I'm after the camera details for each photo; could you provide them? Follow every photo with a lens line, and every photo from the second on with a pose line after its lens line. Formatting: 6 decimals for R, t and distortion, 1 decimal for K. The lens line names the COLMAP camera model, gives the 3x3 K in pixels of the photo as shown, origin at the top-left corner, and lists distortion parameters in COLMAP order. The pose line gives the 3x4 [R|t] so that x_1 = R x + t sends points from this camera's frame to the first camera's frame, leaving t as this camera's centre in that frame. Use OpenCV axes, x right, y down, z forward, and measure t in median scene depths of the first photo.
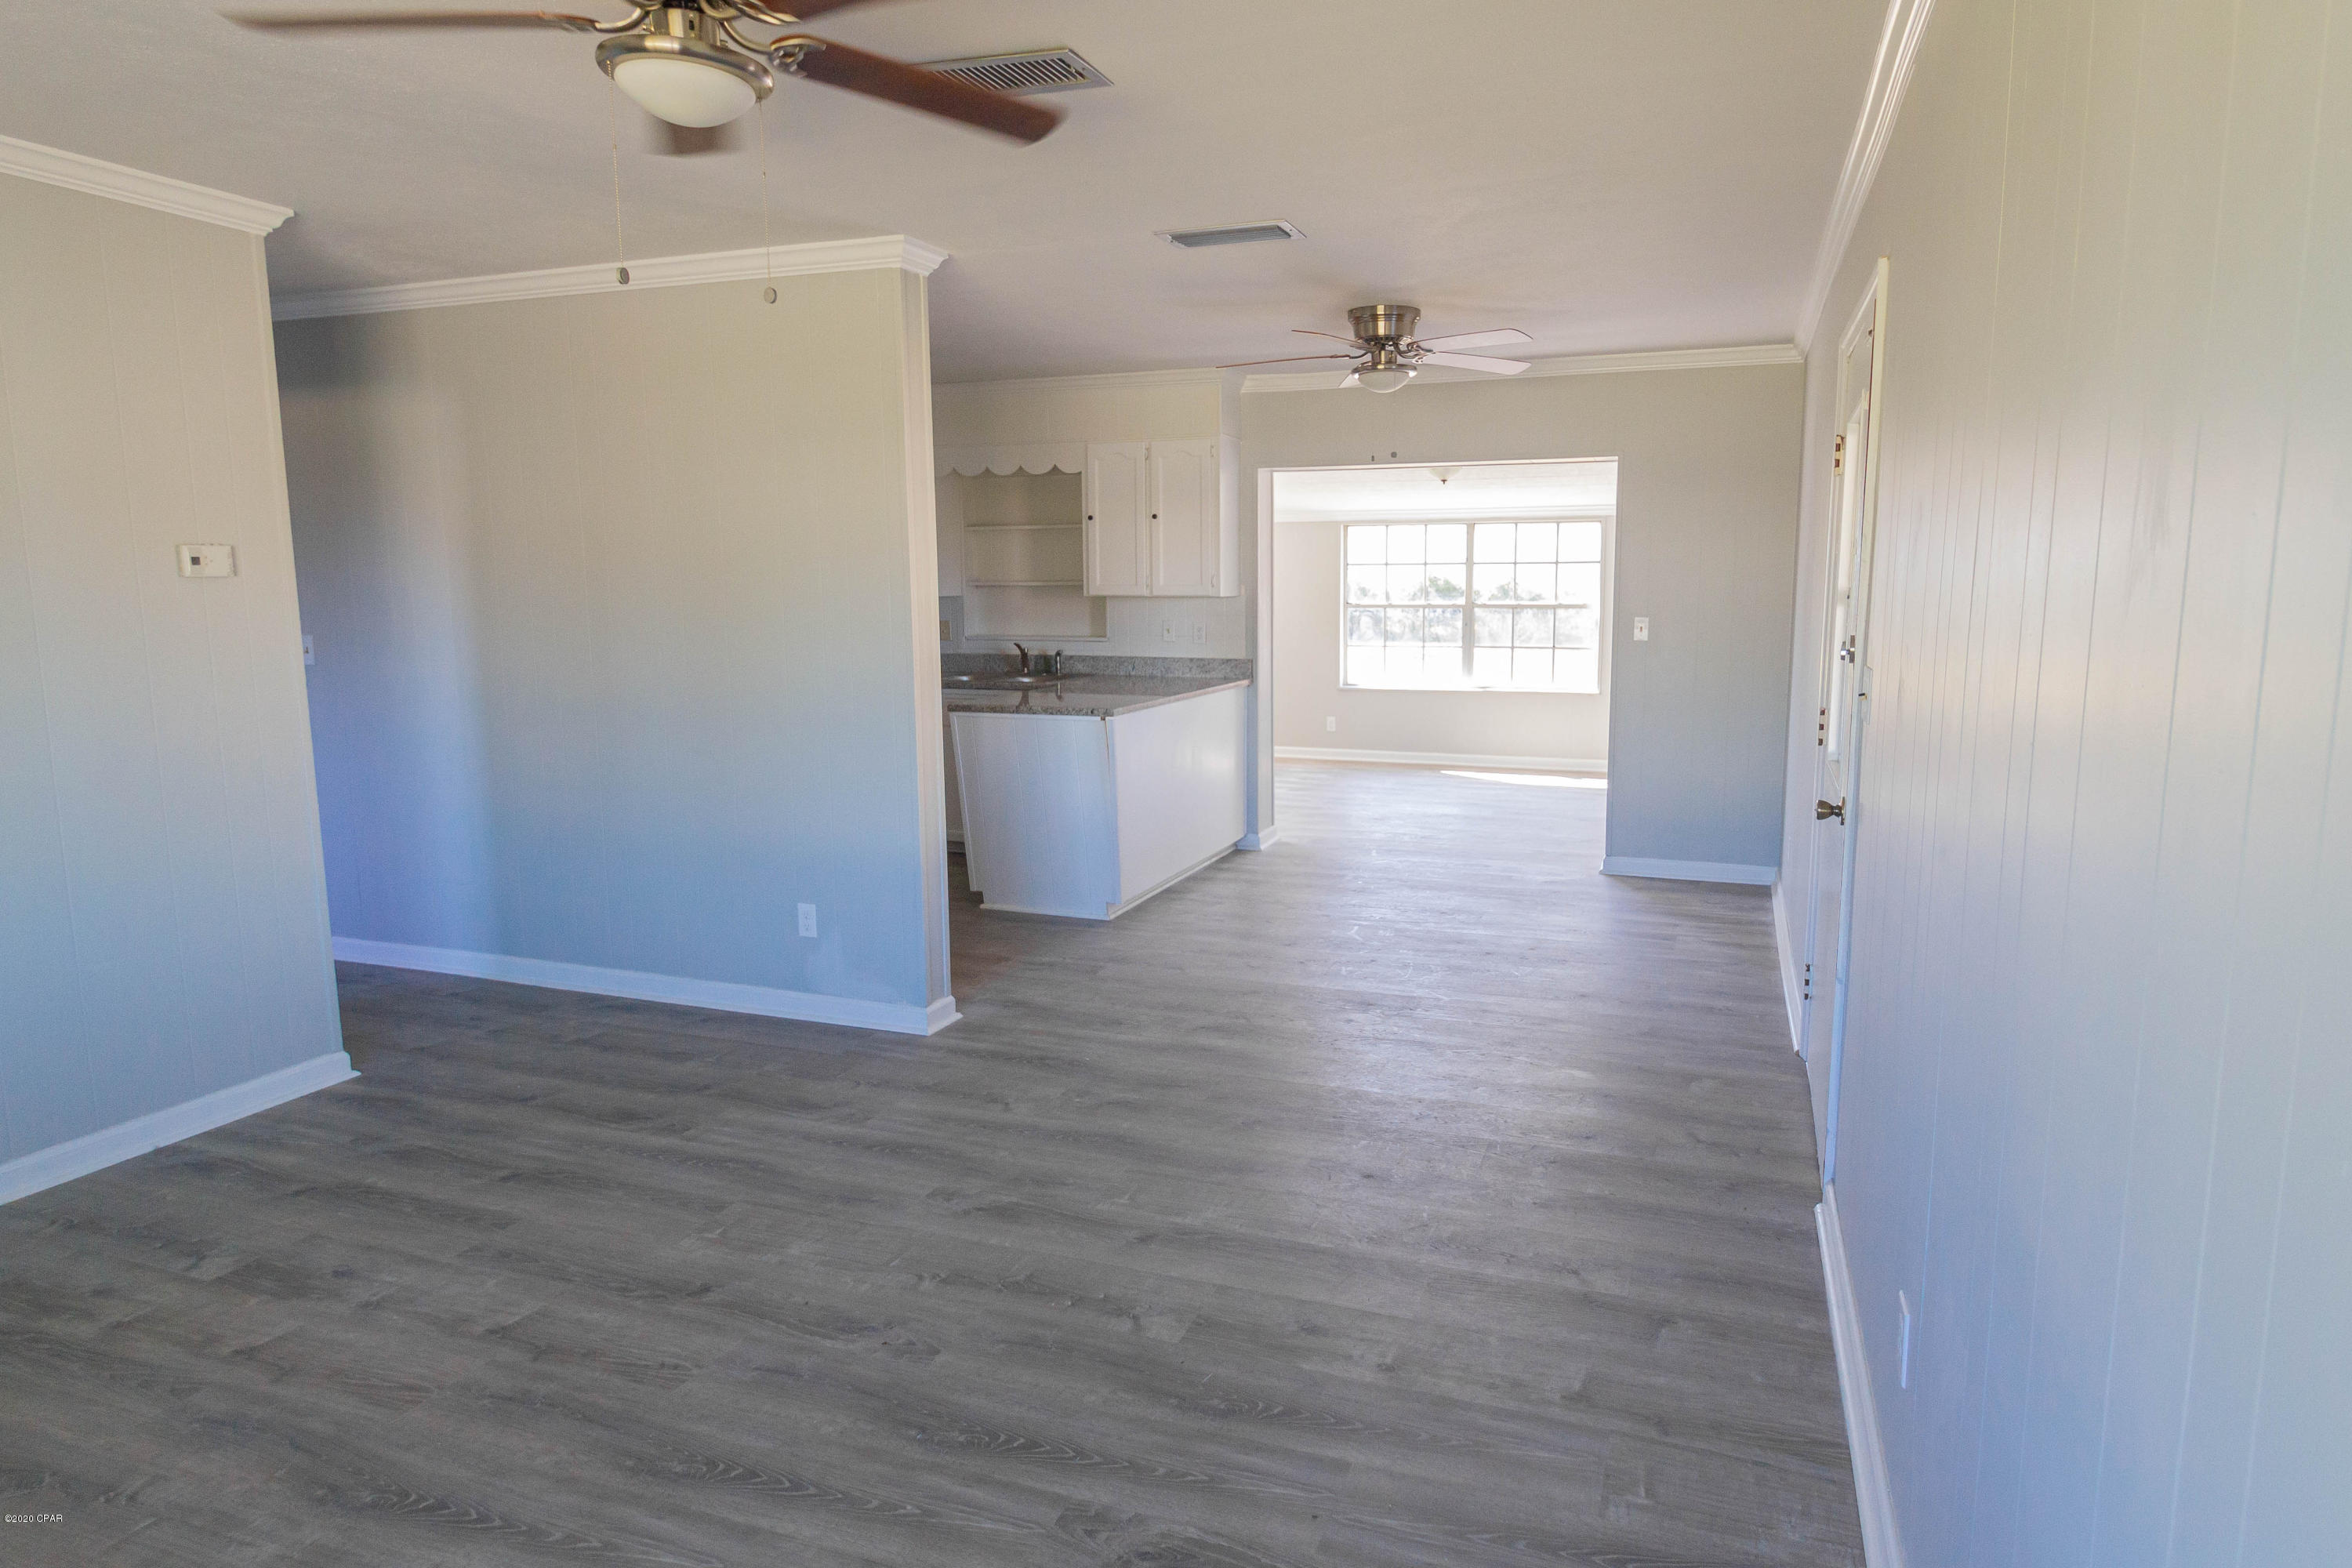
lens RADIAL K [[1299.3, 0, 1241.8], [0, 1299.3, 806.8], [0, 0, 1]] dist [-0.024517, -0.002099]
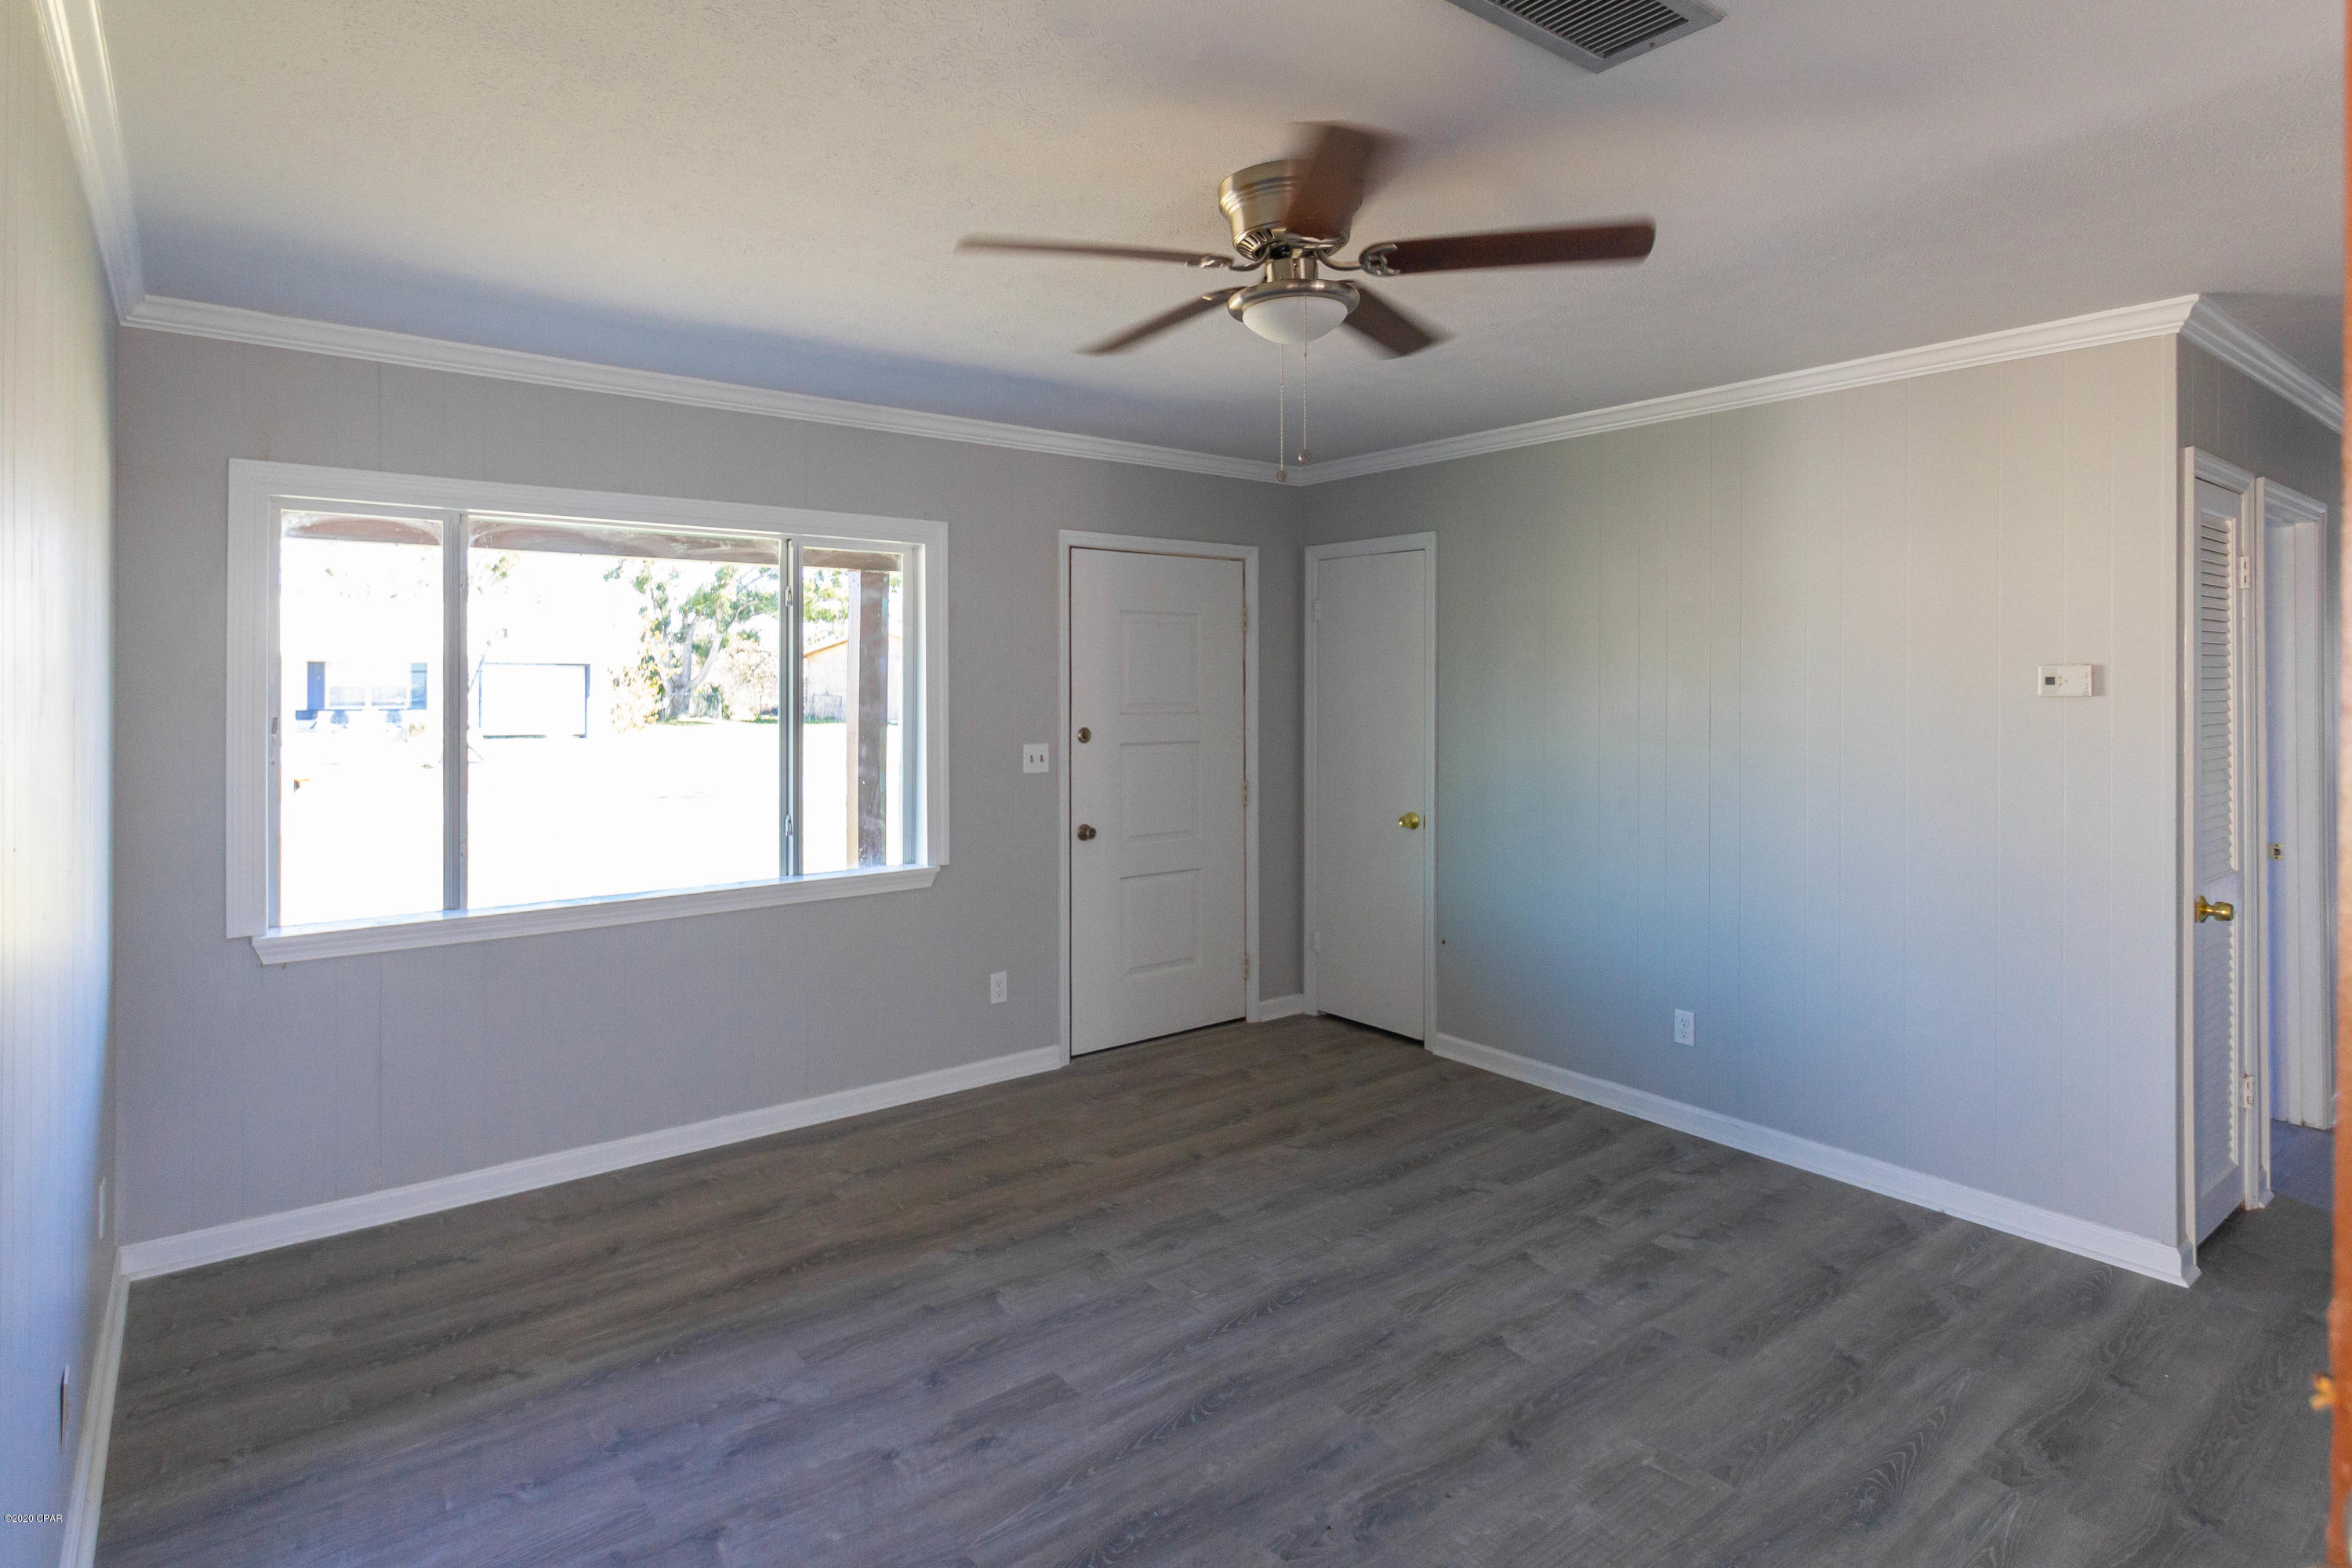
lens RADIAL K [[1197.6, 0, 1164.4], [0, 1197.6, 698.0], [0, 0, 1]] dist [-0.020068, -0.002016]
pose [[-0.538807, 0.003331, -0.842423, 0.440821], [-0.152308, 0.983128, 0.101303, -0.204595], [0.828547, 0.182890, -0.529209, 1.121599]]
